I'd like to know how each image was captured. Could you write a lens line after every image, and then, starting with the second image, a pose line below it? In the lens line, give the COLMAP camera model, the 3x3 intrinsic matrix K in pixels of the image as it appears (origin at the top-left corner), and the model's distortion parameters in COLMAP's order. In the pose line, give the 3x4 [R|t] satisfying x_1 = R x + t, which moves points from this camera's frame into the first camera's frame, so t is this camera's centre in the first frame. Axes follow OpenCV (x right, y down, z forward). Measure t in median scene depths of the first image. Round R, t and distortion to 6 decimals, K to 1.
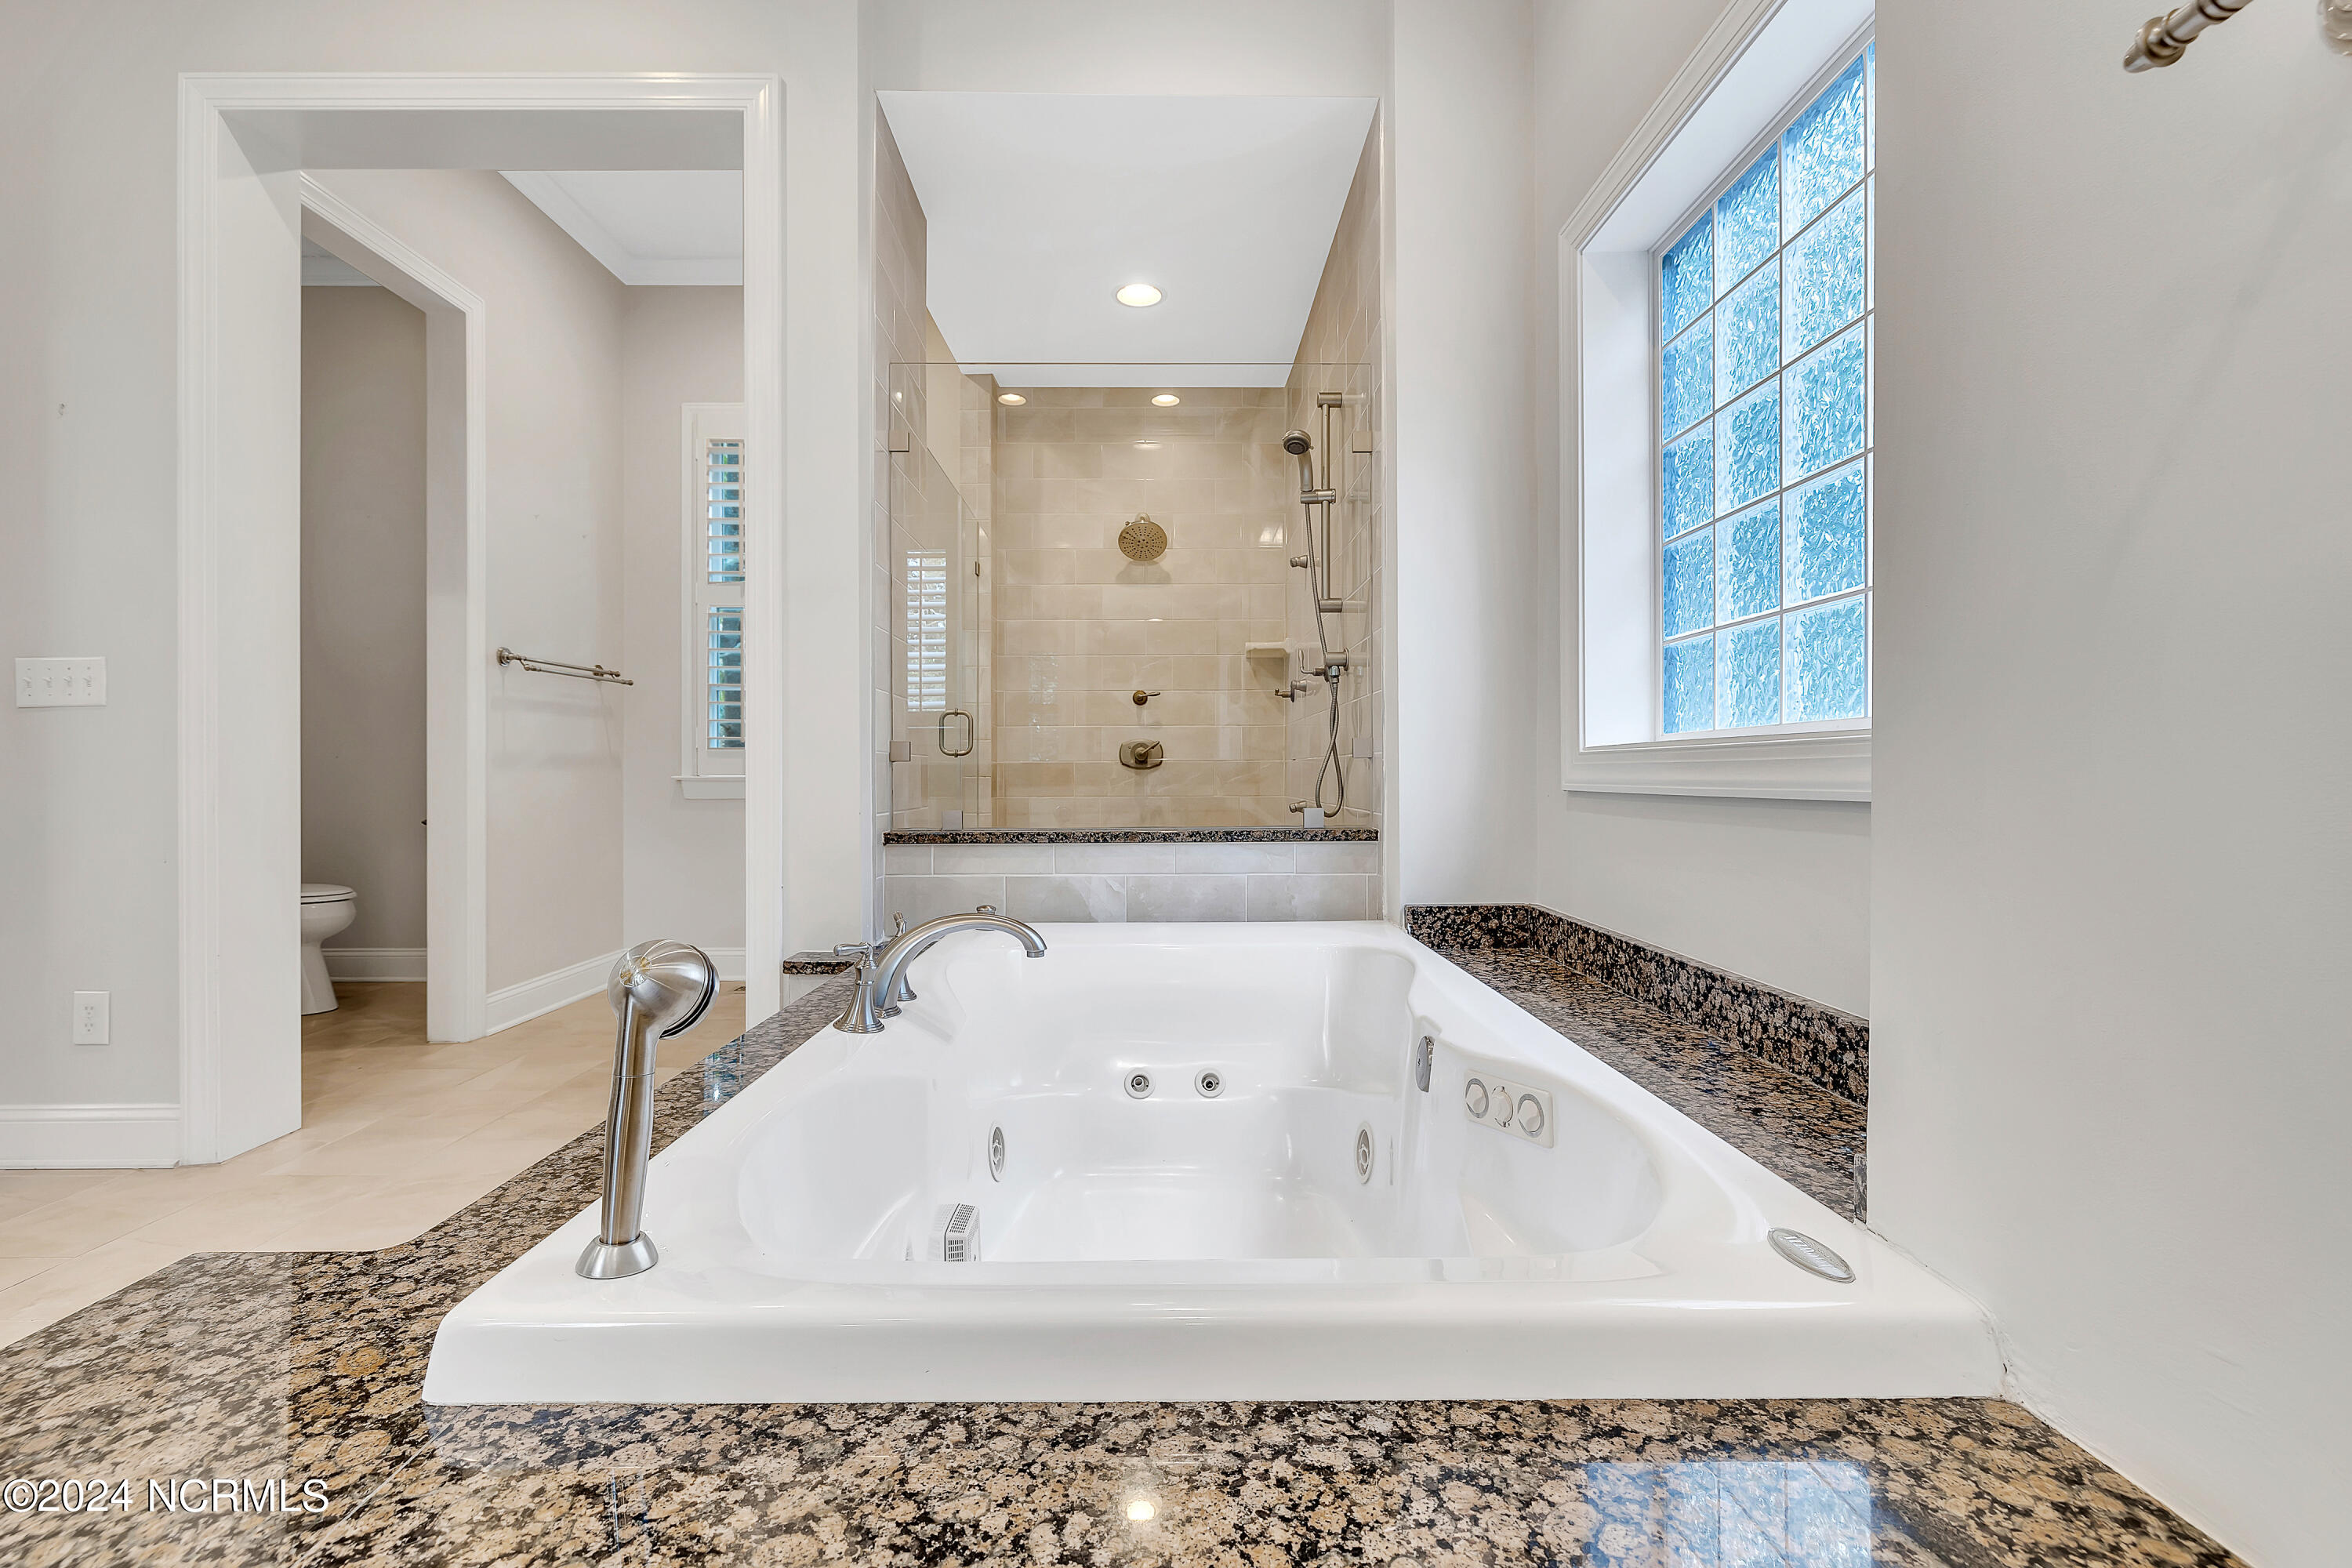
lens RADIAL K [[1012.0, 0, 1176.8], [0, 1012.0, 773.6], [0, 0, 1]] dist [-0.001980, -0.000365]
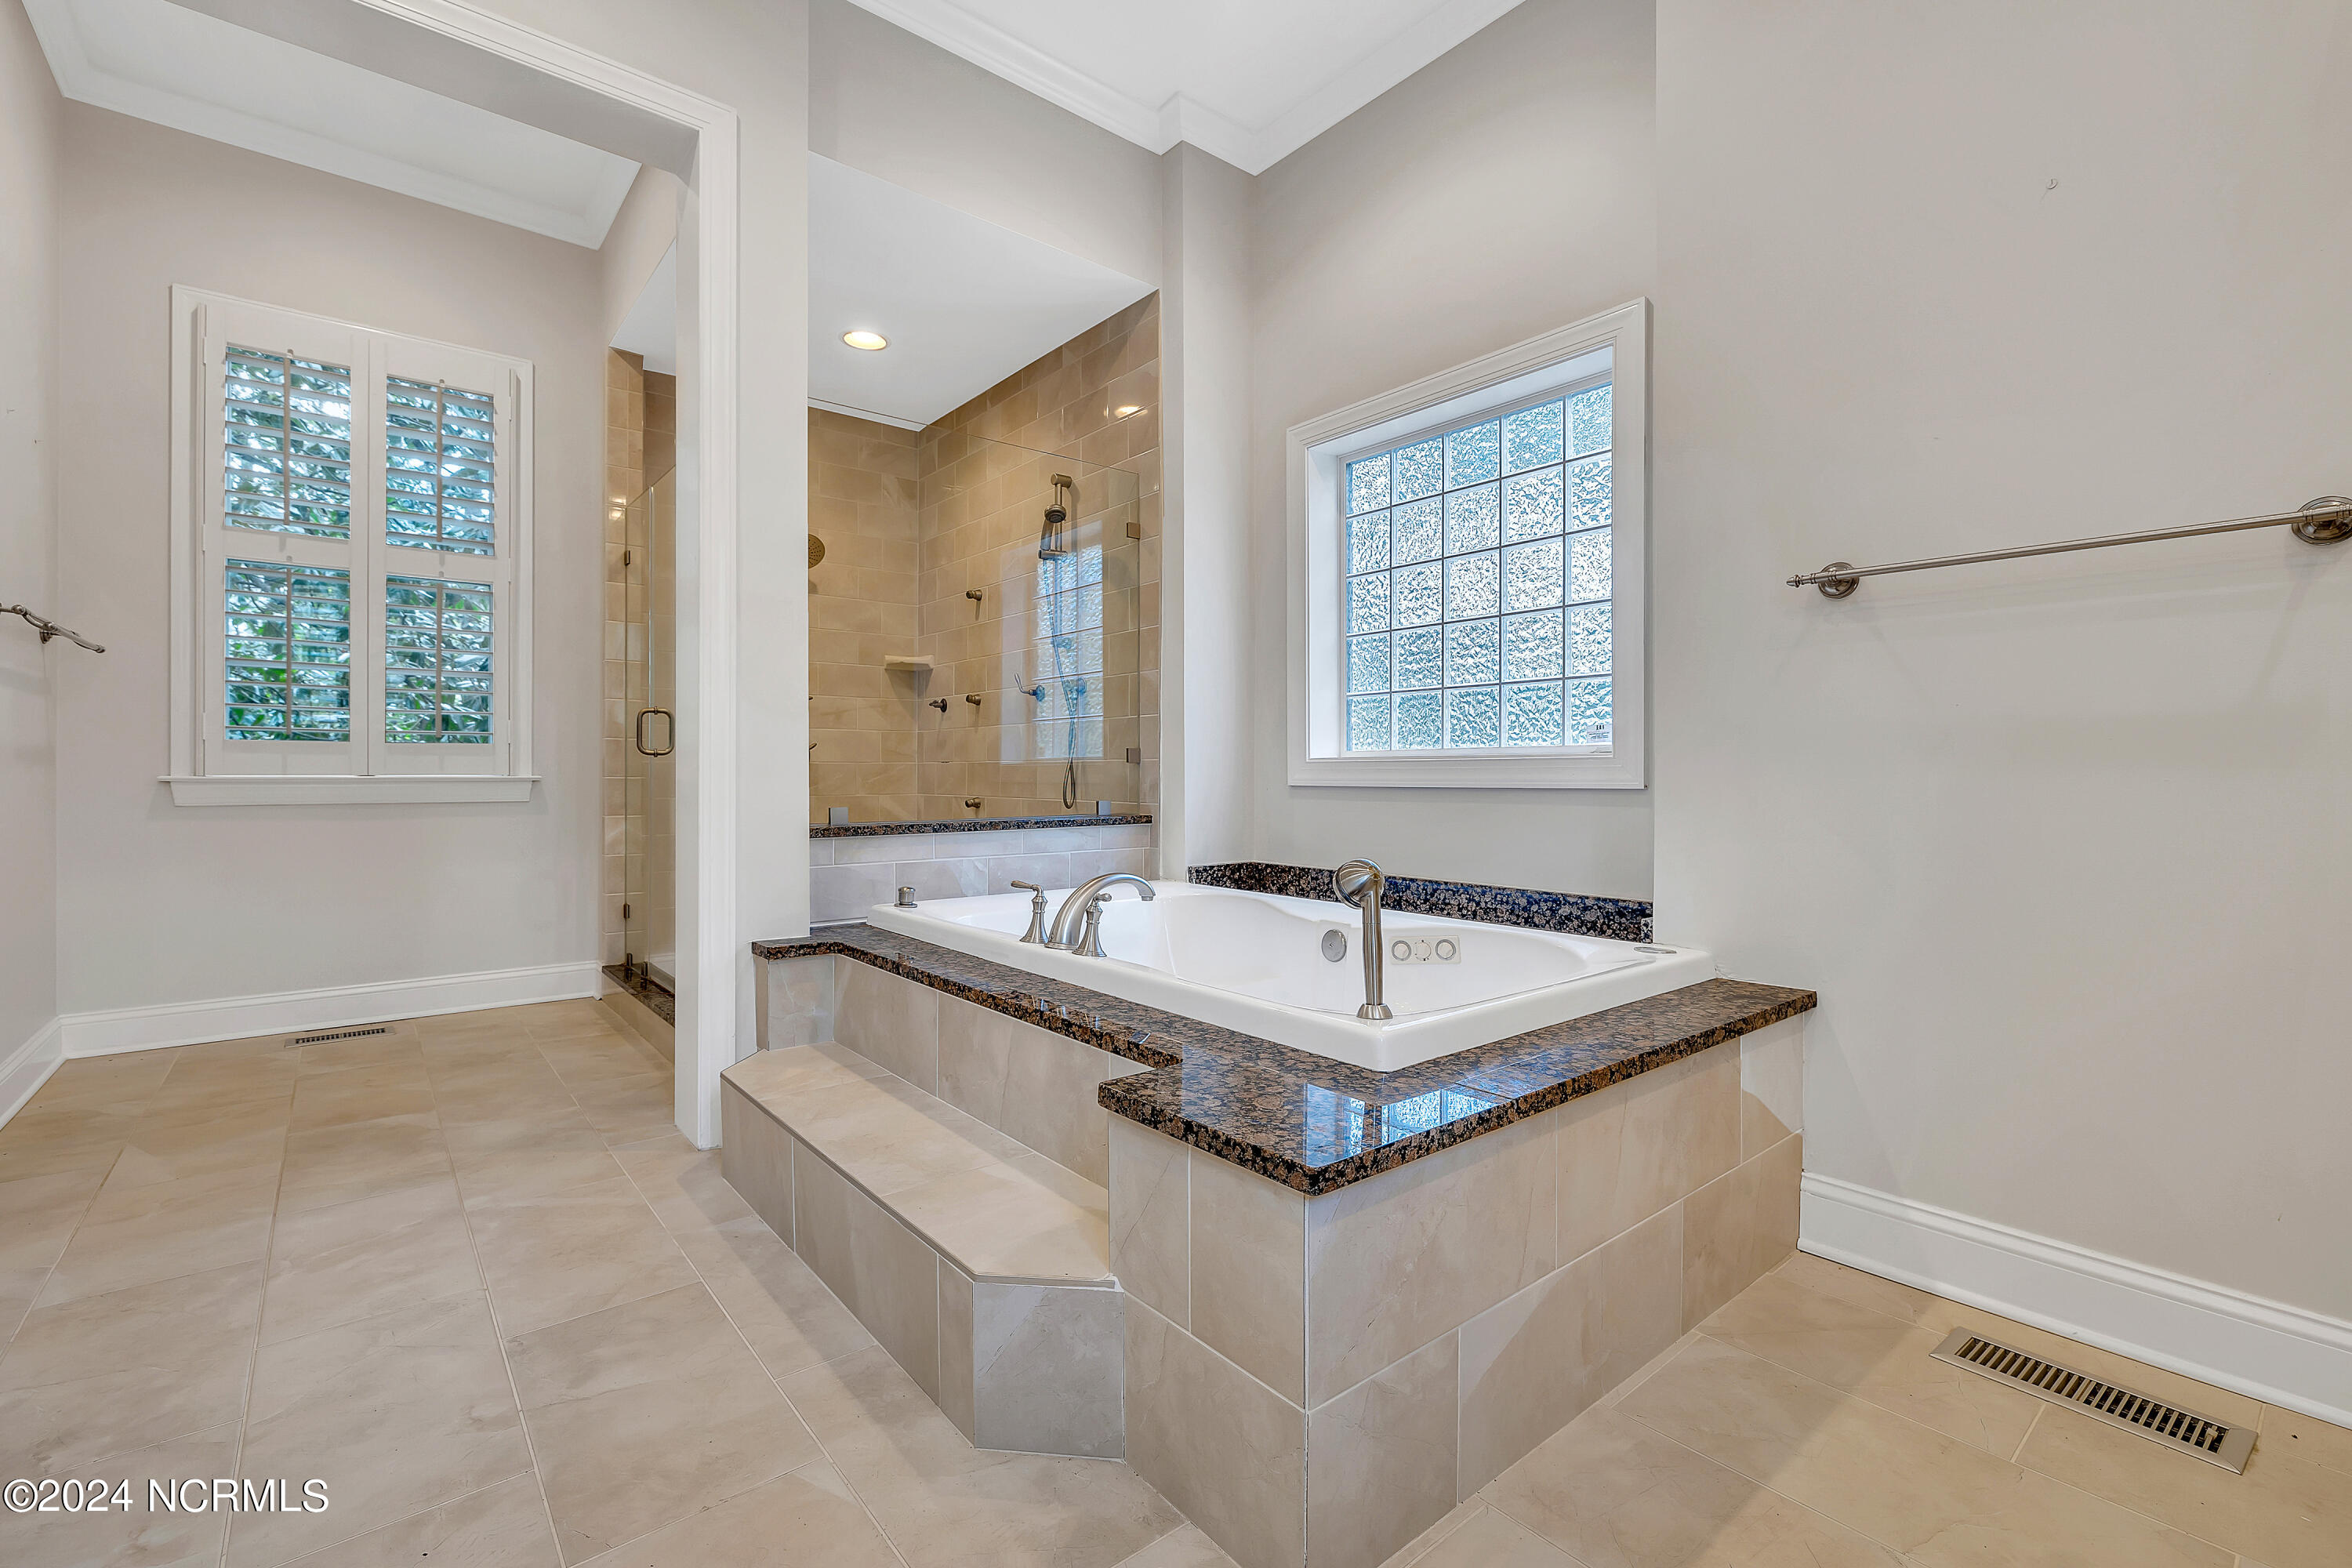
lens RADIAL K [[1012.0, 0, 1165.3], [0, 1012.0, 777.7], [0, 0, 1]] dist [-0.001980, -0.000365]
pose [[0.784738, 0.000130, 0.619828, -0.701392], [-0.001890, 0.999996, 0.002183, 0.001323], [-0.619825, -0.002884, 0.784735, -0.106835]]
